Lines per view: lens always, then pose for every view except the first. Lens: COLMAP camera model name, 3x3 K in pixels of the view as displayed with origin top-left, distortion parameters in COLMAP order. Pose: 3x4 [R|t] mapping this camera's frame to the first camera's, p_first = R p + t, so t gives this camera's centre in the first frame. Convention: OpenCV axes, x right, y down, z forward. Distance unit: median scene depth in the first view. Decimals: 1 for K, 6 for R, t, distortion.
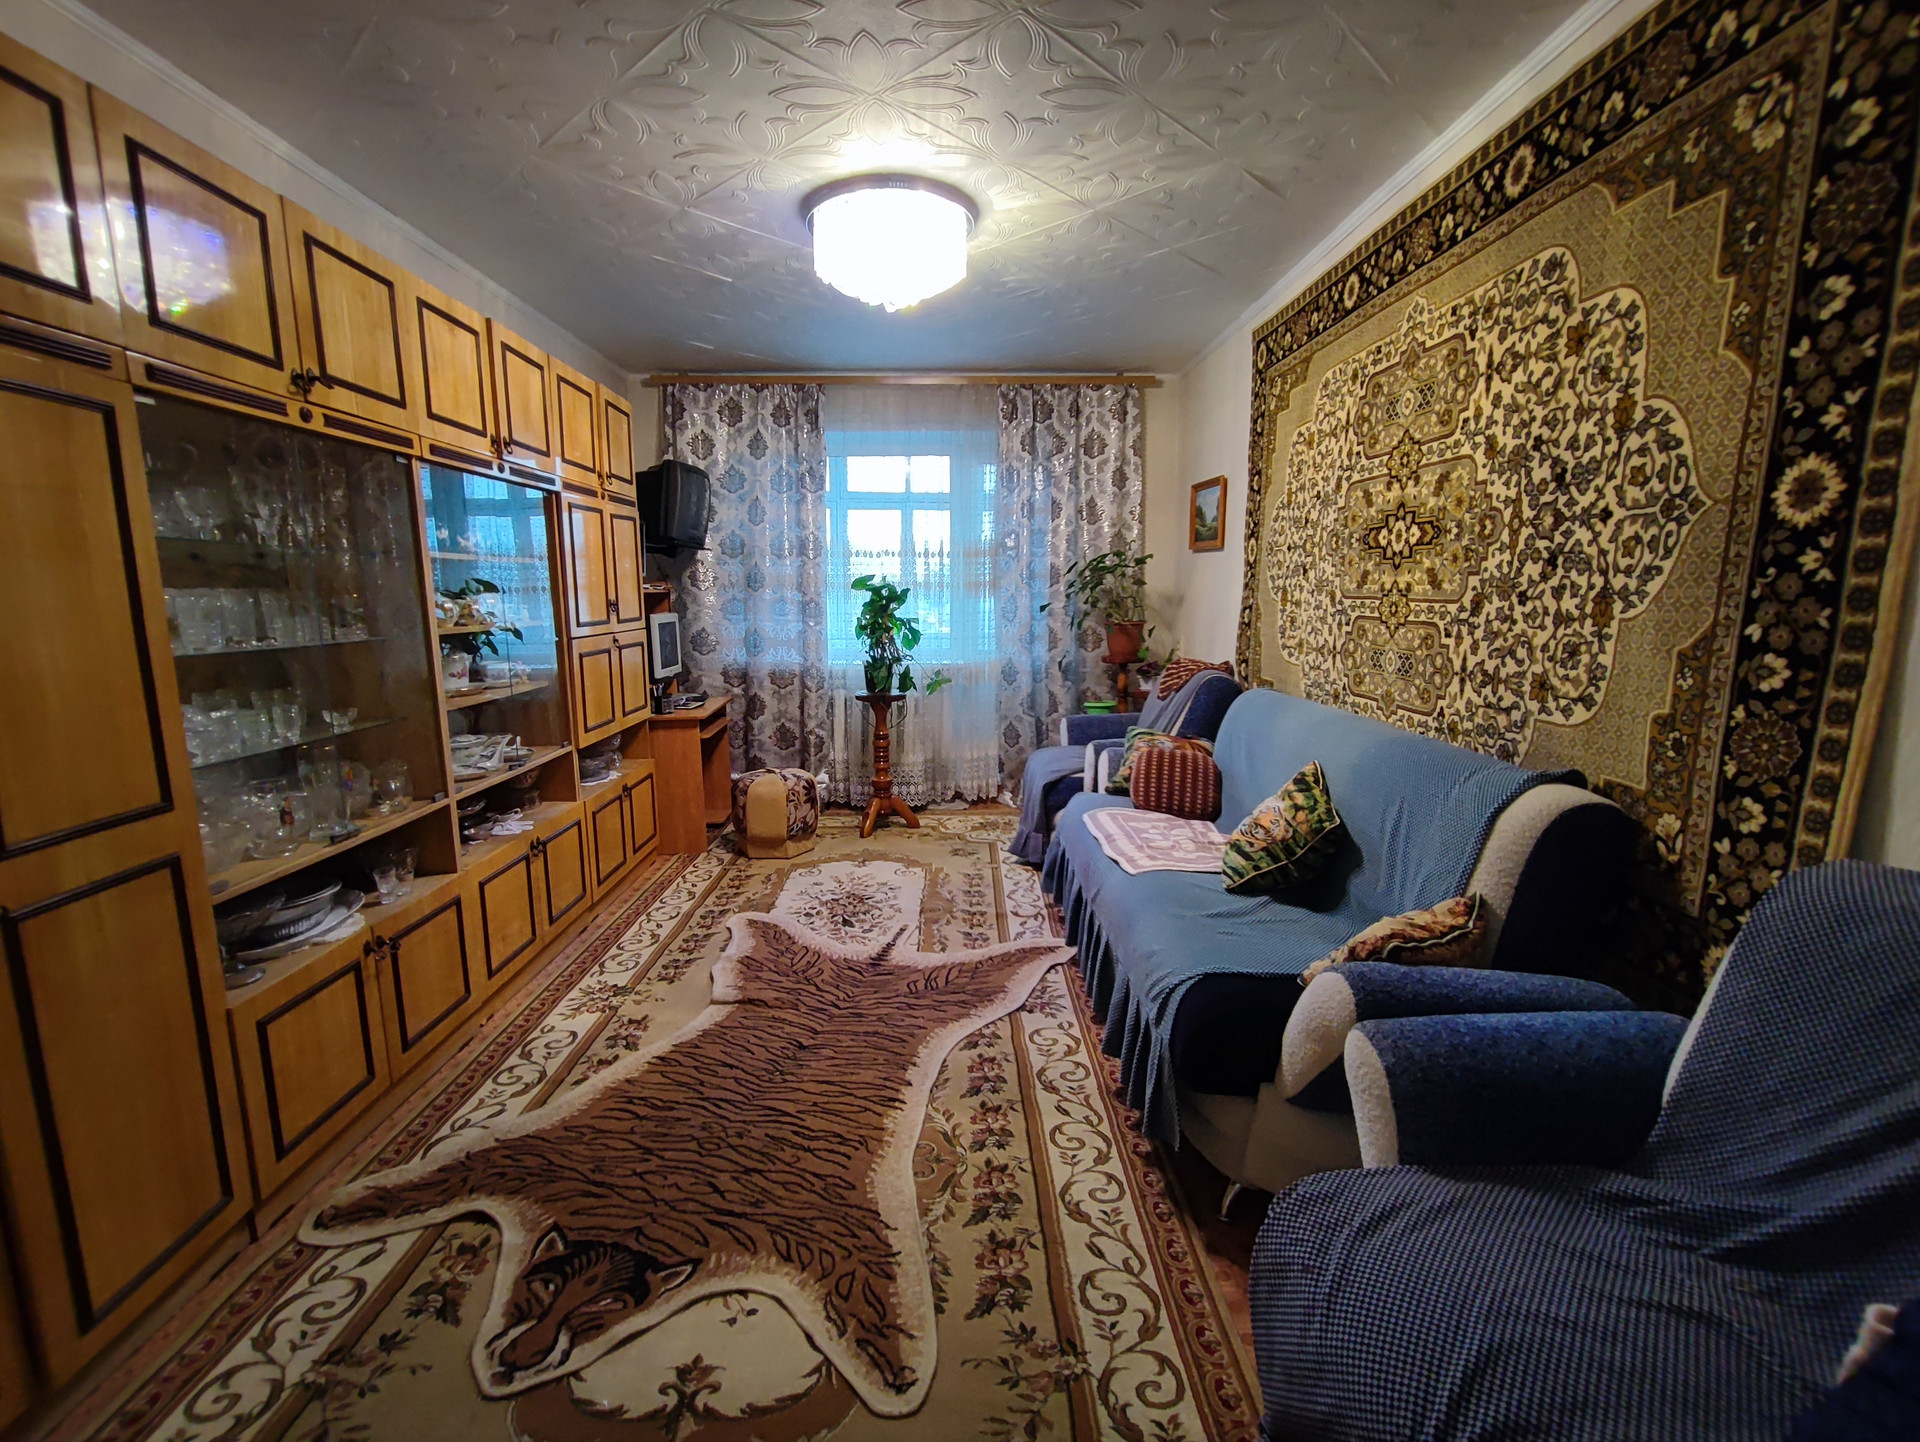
lens RADIAL K [[869.7, 0, 945.3], [0, 869.7, 732.6], [0, 0, 1]] dist [-0.013877, 0.006728]
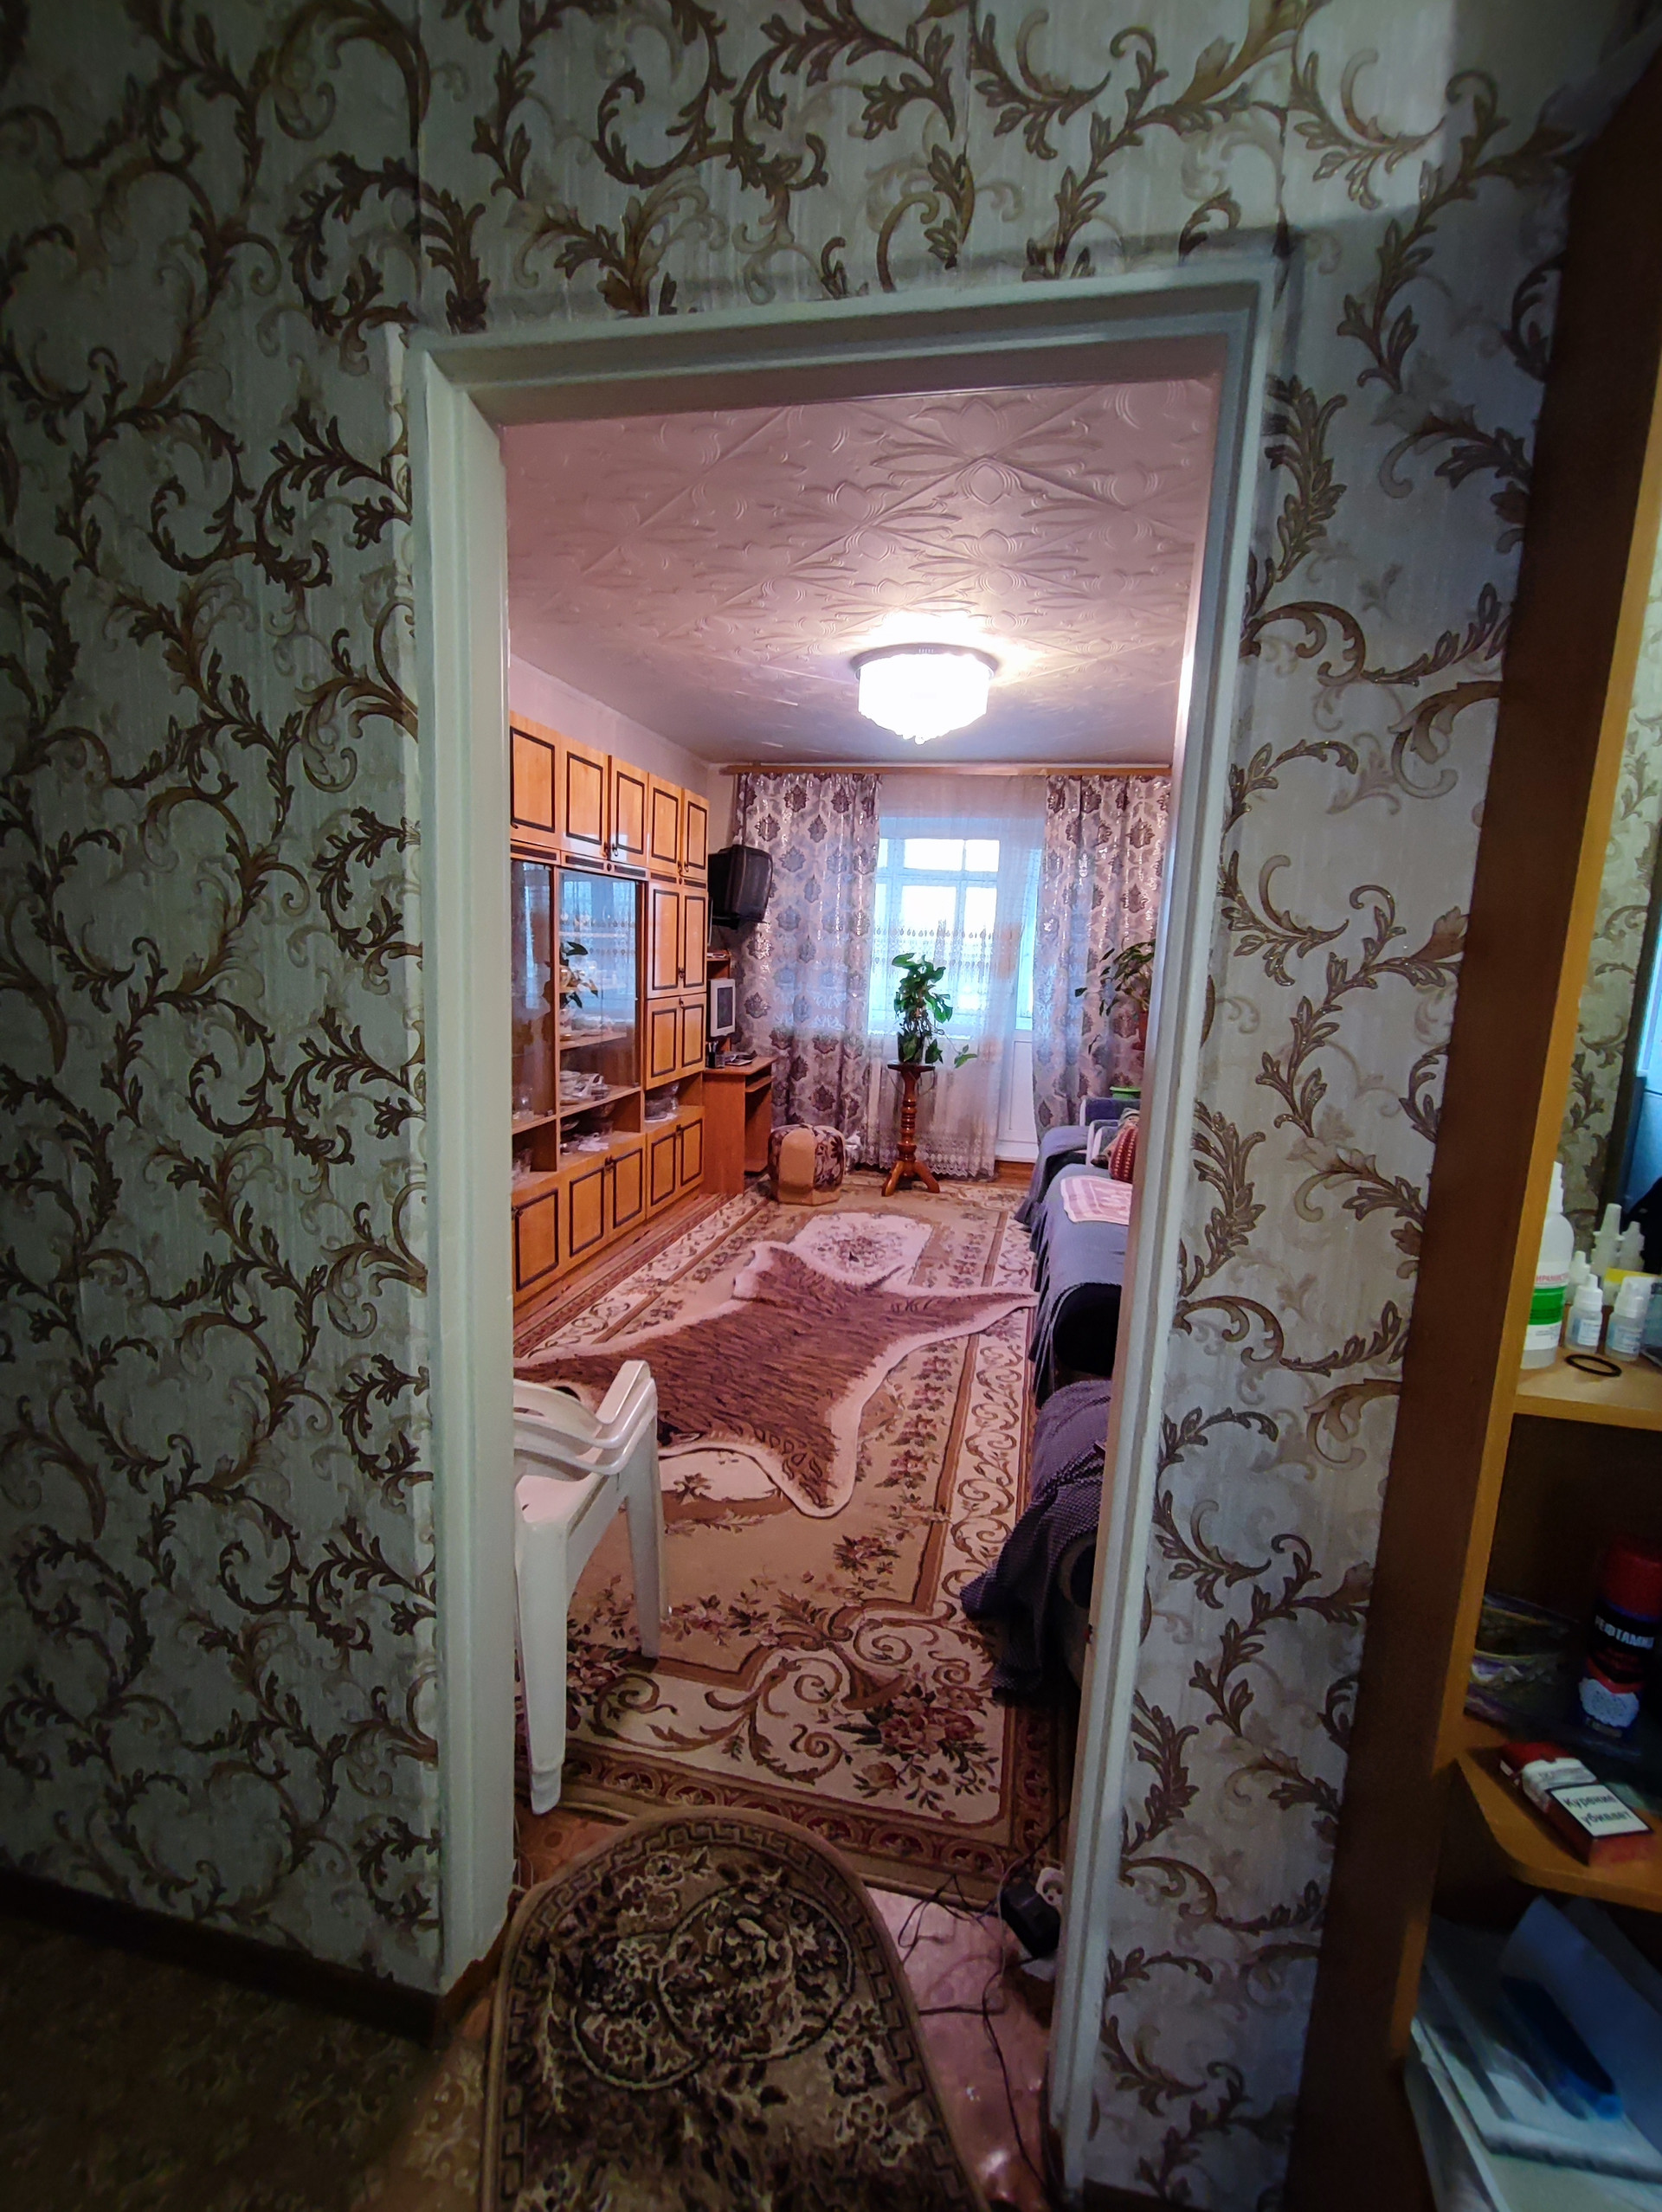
lens RADIAL K [[1002.1, 0, 818.6], [0, 1002.1, 1104.7], [0, 0, 1]] dist [-0.013877, 0.006728]
pose [[0.974167, 0.076131, -0.212608, 0.151110], [-0.078161, 0.996940, -0.001145, 0.029396], [0.211871, 0.017733, 0.977137, -0.425982]]
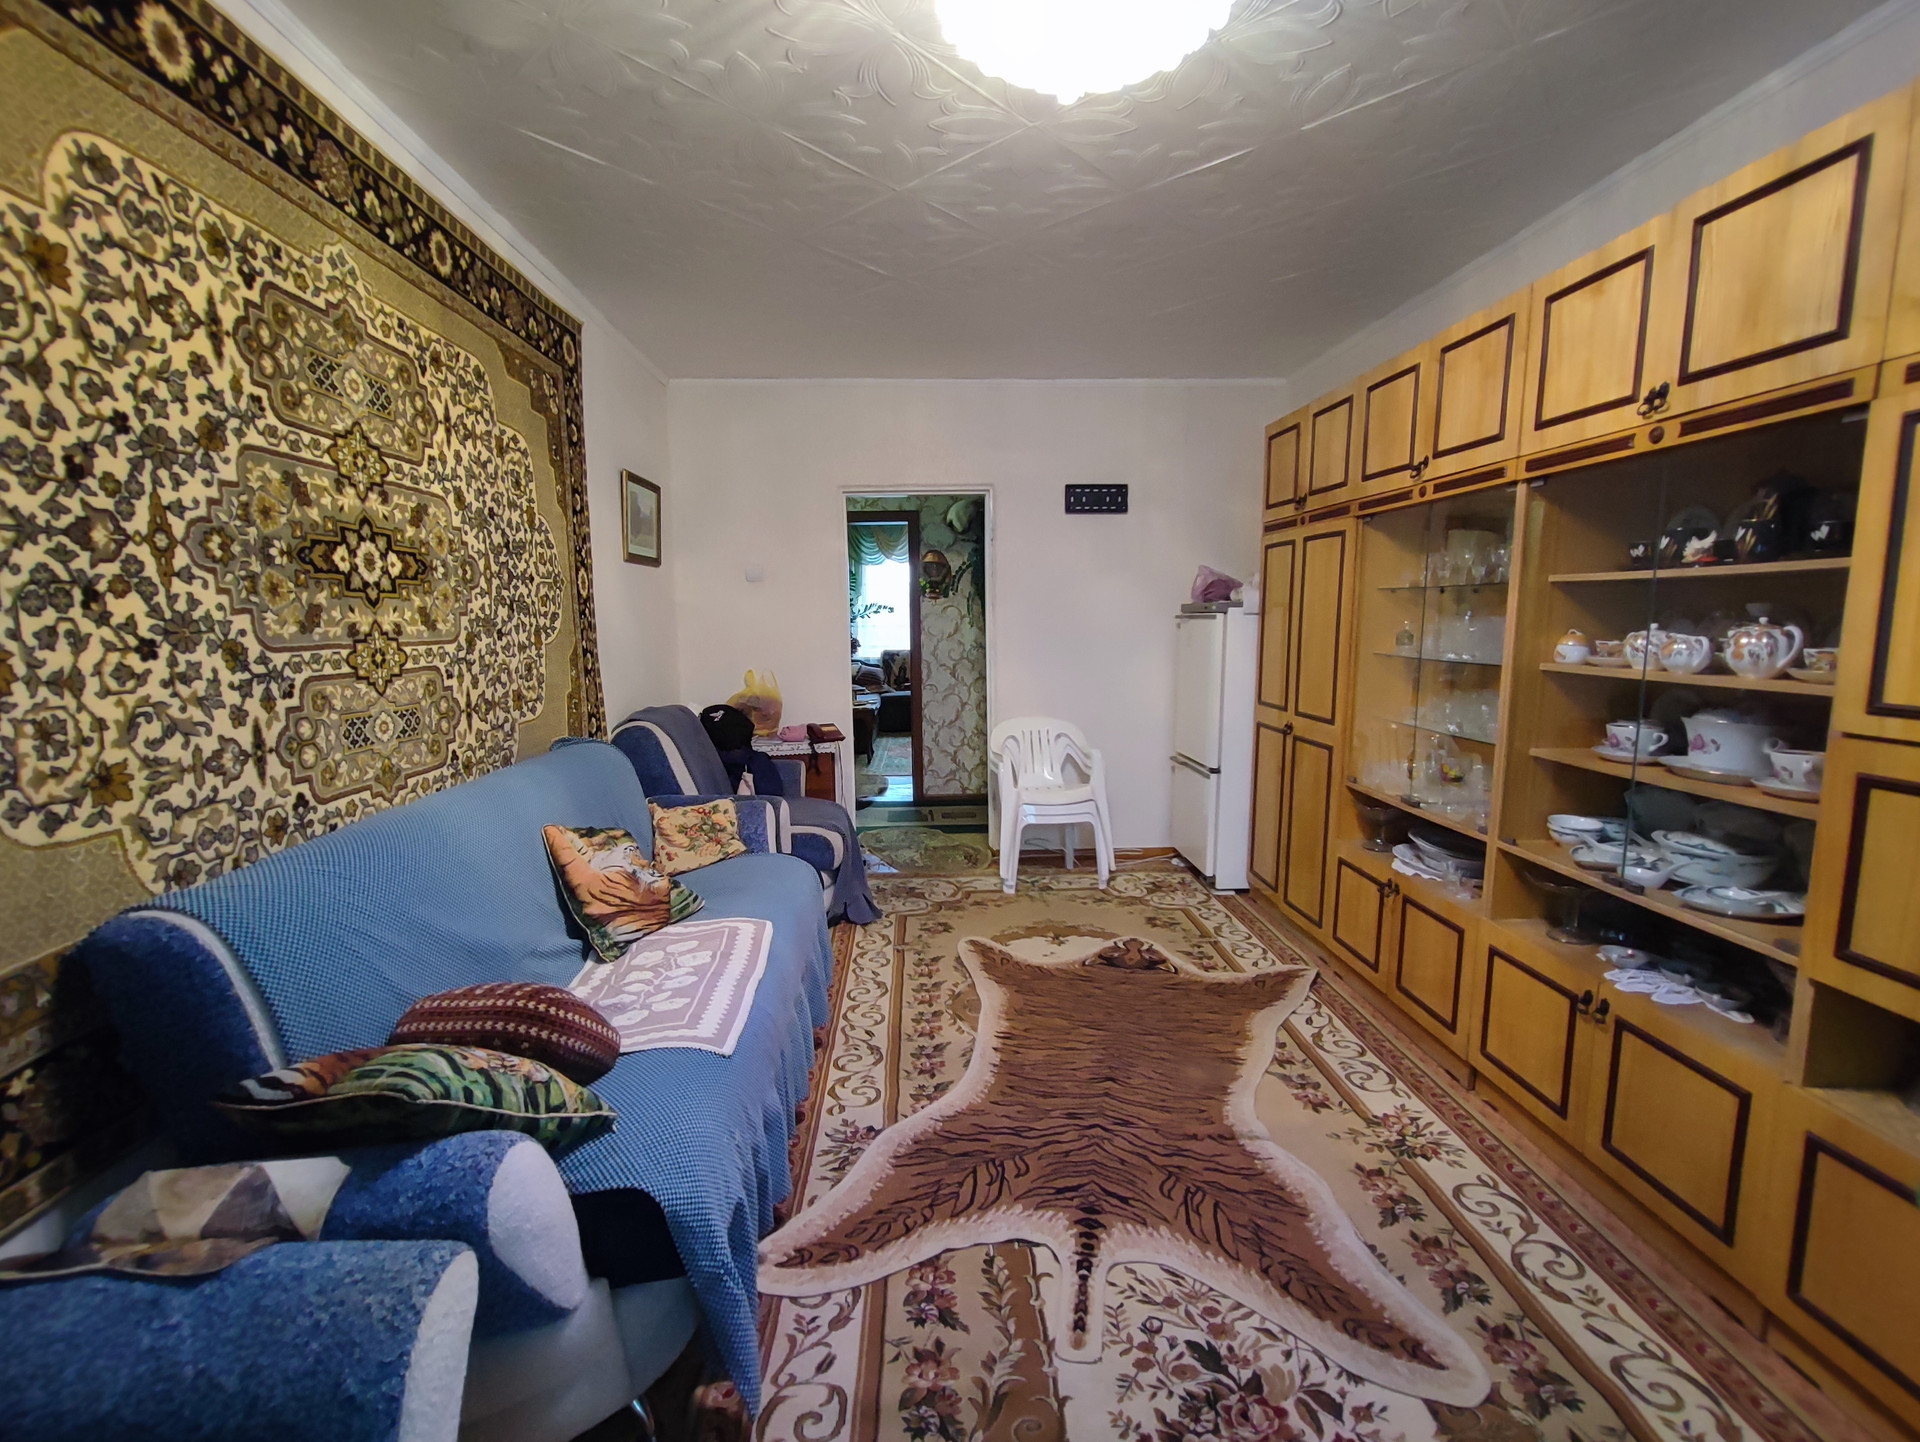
lens RADIAL K [[869.7, 0, 948.9], [0, 869.7, 731.3], [0, 0, 1]] dist [-0.013877, 0.006728]
pose [[-0.999411, 0.014600, -0.031067, 0.046514], [0.004823, 0.955788, 0.294017, -0.314082], [0.033986, 0.293693, -0.955295, 1.833481]]
